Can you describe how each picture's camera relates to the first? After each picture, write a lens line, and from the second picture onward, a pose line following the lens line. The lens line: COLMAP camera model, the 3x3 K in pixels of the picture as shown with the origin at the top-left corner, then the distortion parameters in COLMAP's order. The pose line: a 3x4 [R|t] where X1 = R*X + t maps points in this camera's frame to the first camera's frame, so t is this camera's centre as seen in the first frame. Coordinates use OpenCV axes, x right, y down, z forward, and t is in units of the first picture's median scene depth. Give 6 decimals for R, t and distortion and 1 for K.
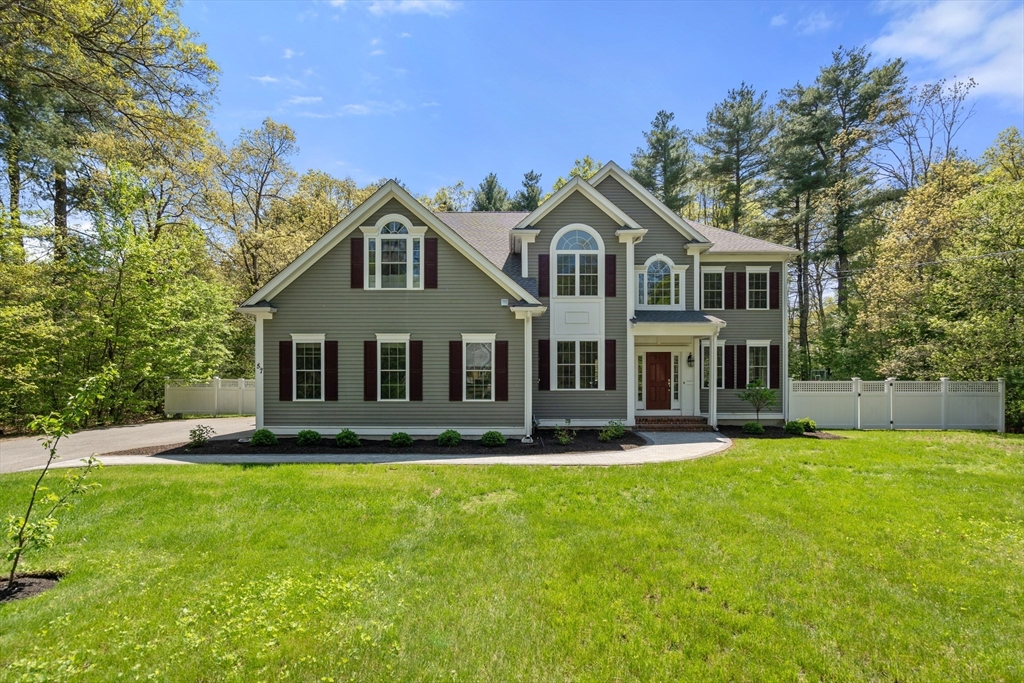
lens RADIAL K [[462.5, 0, 506.5], [0, 462.5, 344.1], [0, 0, 1]] dist [-0.001488, 0.001352]
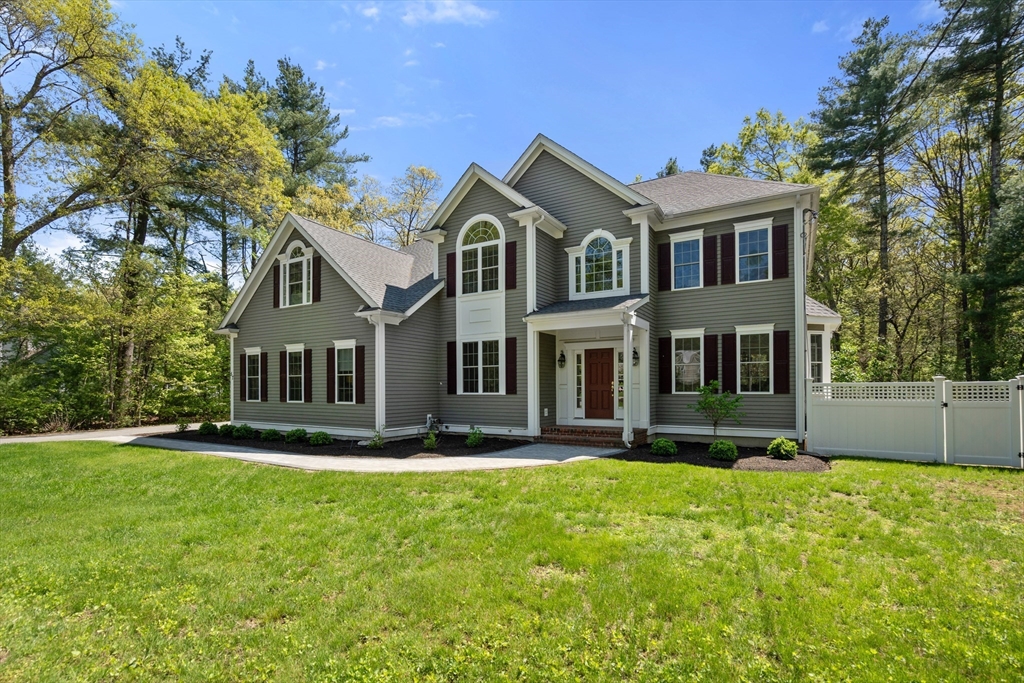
lens RADIAL K [[462.5, 0, 506.5], [0, 462.5, 344.1], [0, 0, 1]] dist [-0.001488, 0.001352]
pose [[0.859474, -0.050602, -0.508669, 0.665673], [0.044457, 0.998717, -0.024234, 0.024118], [0.509243, -0.001785, 0.860621, 0.230496]]
